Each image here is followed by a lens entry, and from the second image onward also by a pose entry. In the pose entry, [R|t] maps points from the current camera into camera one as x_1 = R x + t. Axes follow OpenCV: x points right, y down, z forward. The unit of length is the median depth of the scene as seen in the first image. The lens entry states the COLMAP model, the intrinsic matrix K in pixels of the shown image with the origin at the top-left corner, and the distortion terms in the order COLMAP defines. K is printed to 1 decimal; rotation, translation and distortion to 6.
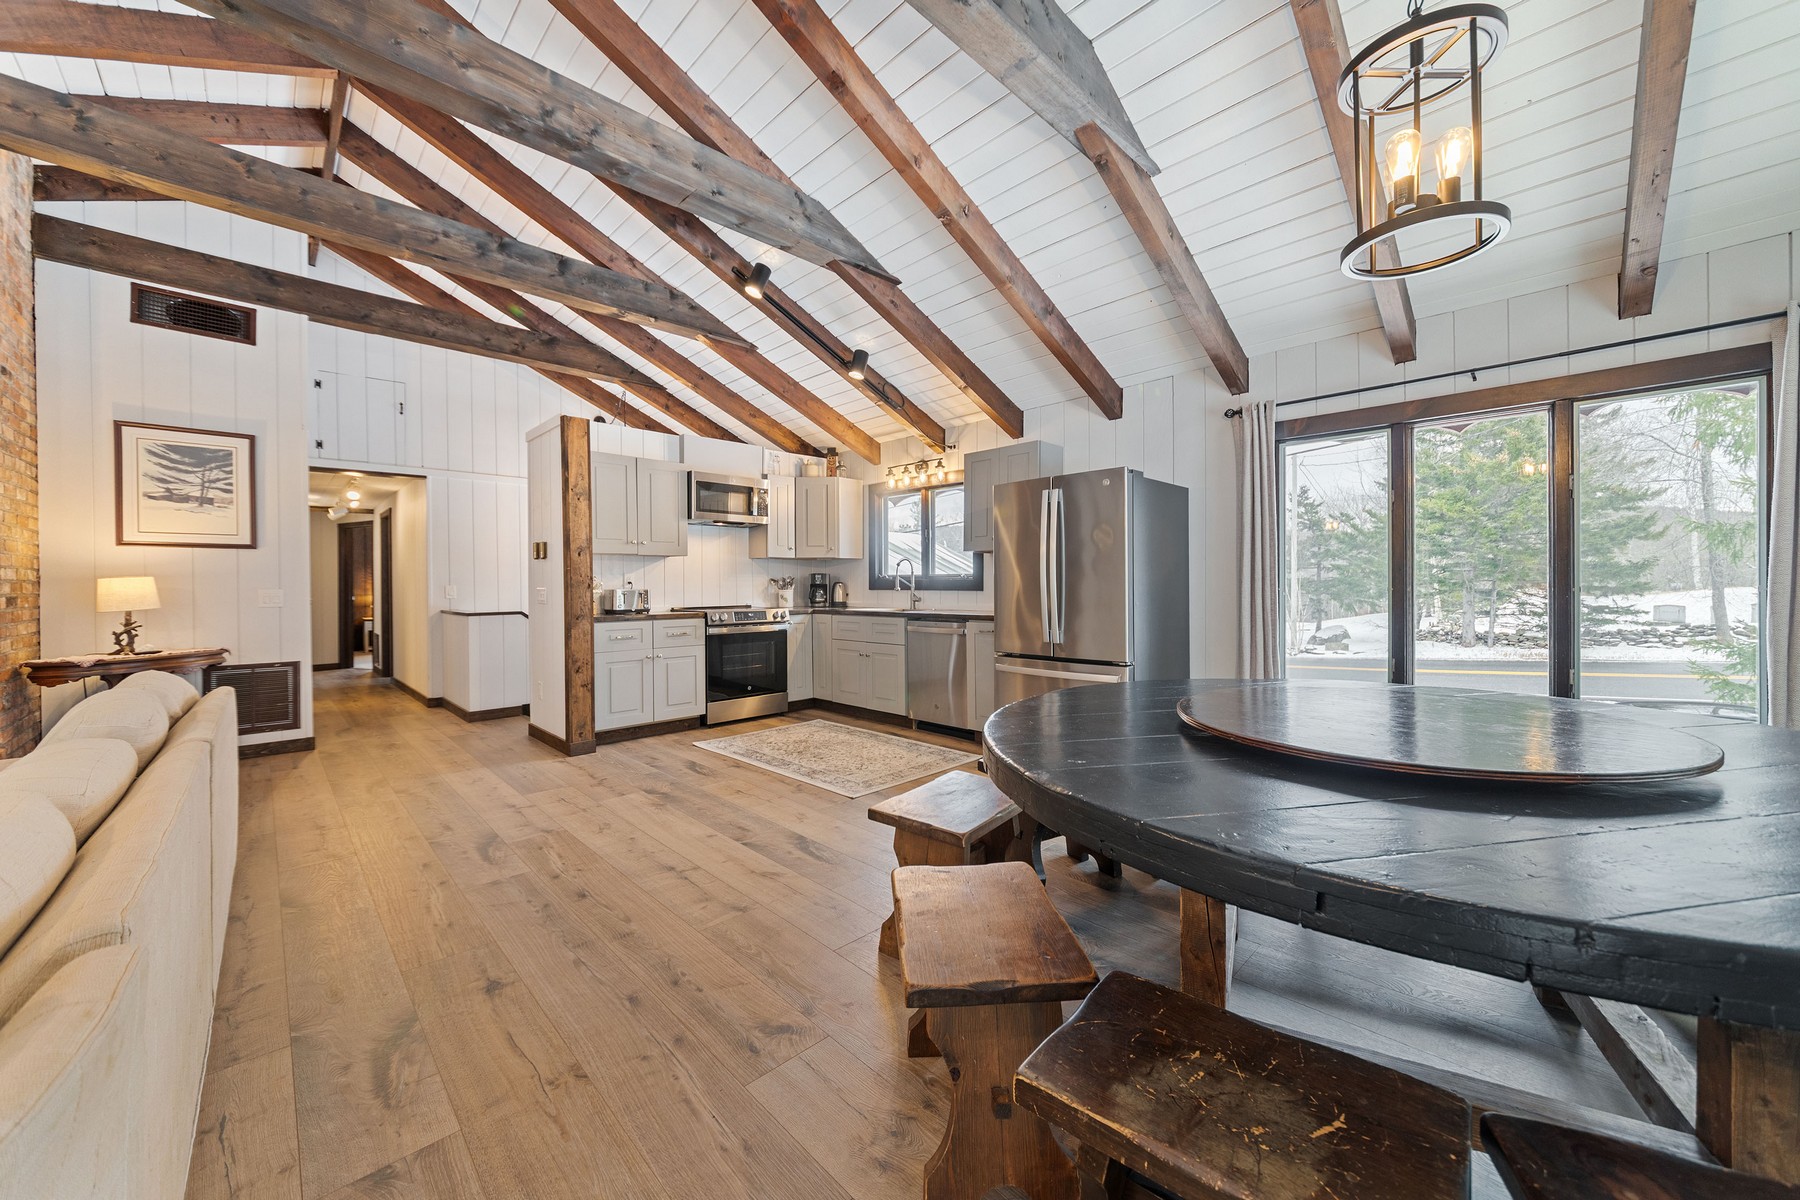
lens RADIAL K [[677.0, 0, 904.3], [0, 677.0, 586.1], [0, 0, 1]] dist [-0.000386, 0.000160]
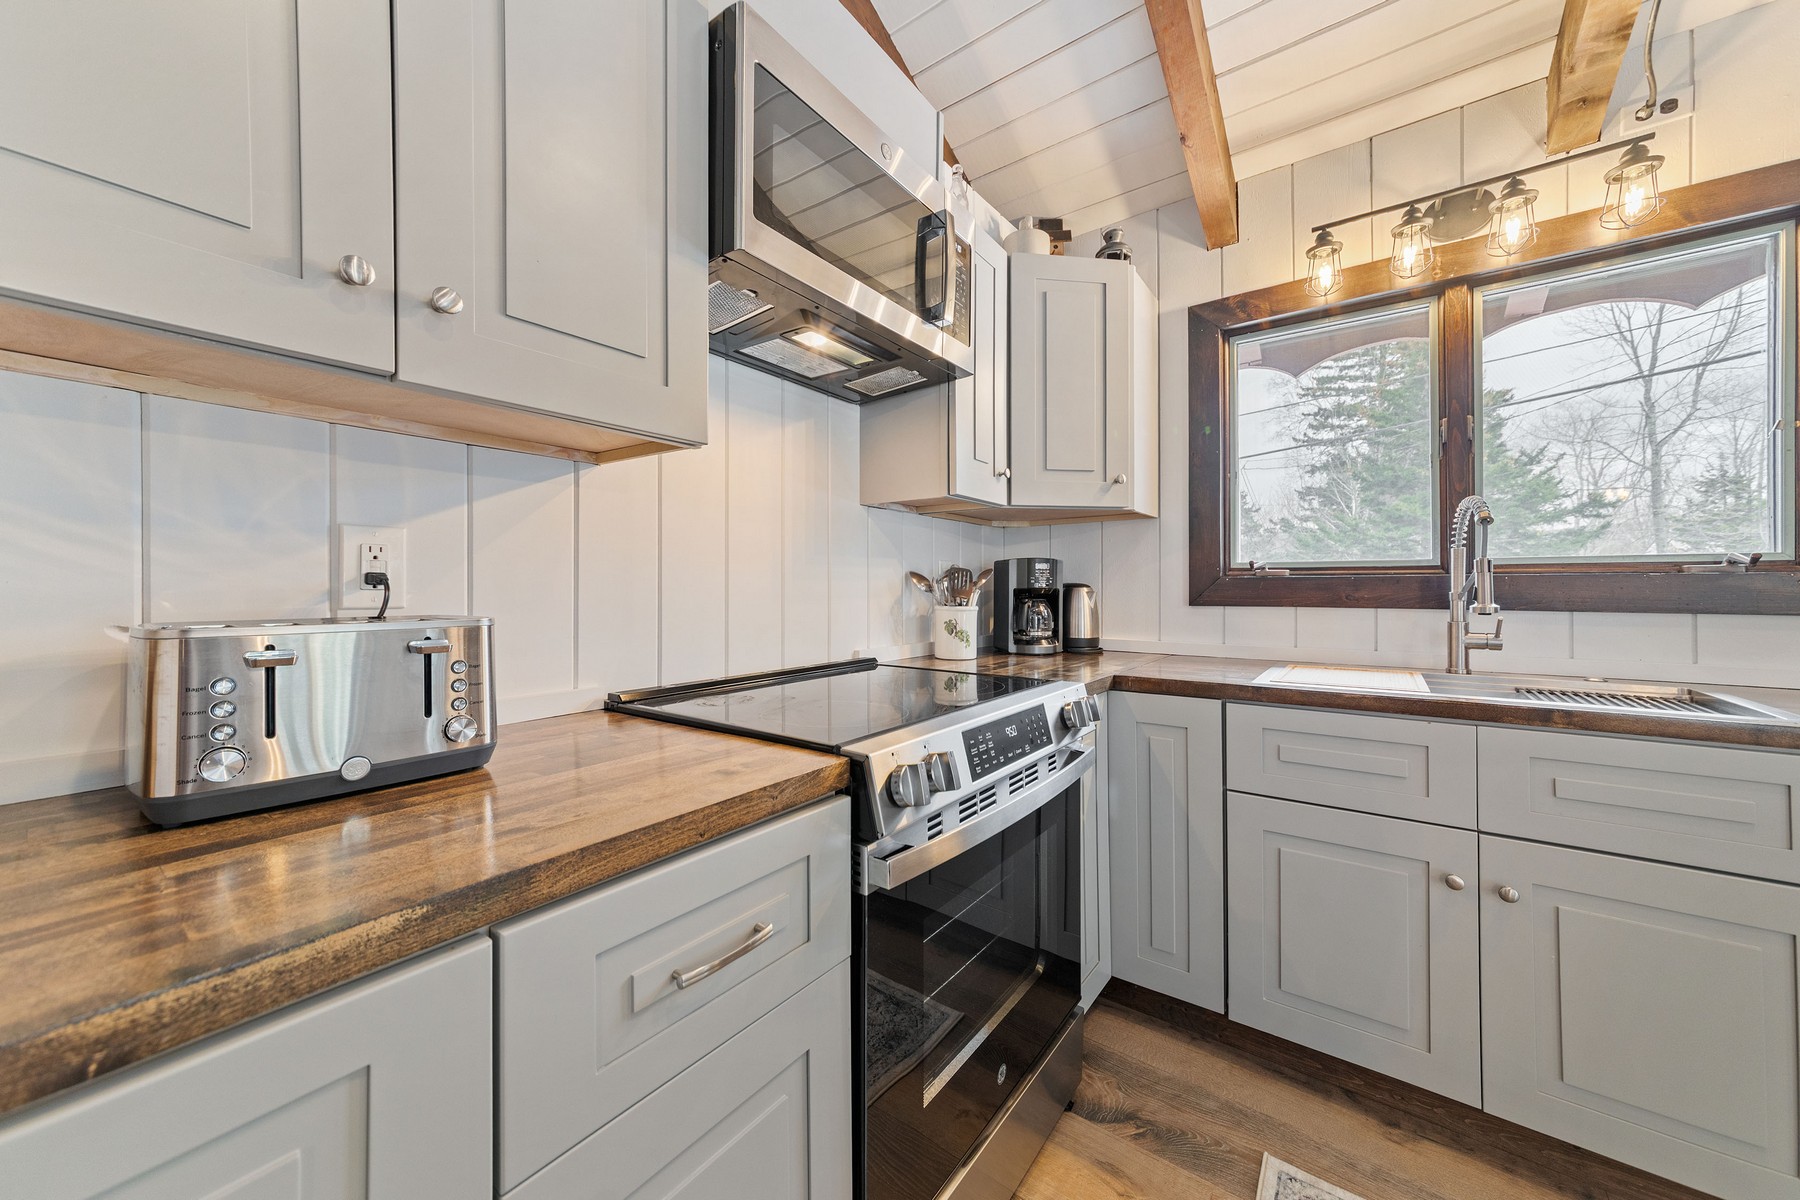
lens RADIAL K [[642.8, 0, 899.0], [0, 642.8, 583.2], [0, 0, 1]] dist [-0.001322, 0.001164]
pose [[0.986427, 0.001228, 0.164198, -0.264132], [0.000137, 0.999966, -0.008300, -0.003019], [-0.164202, 0.008210, 0.986392, 0.719153]]
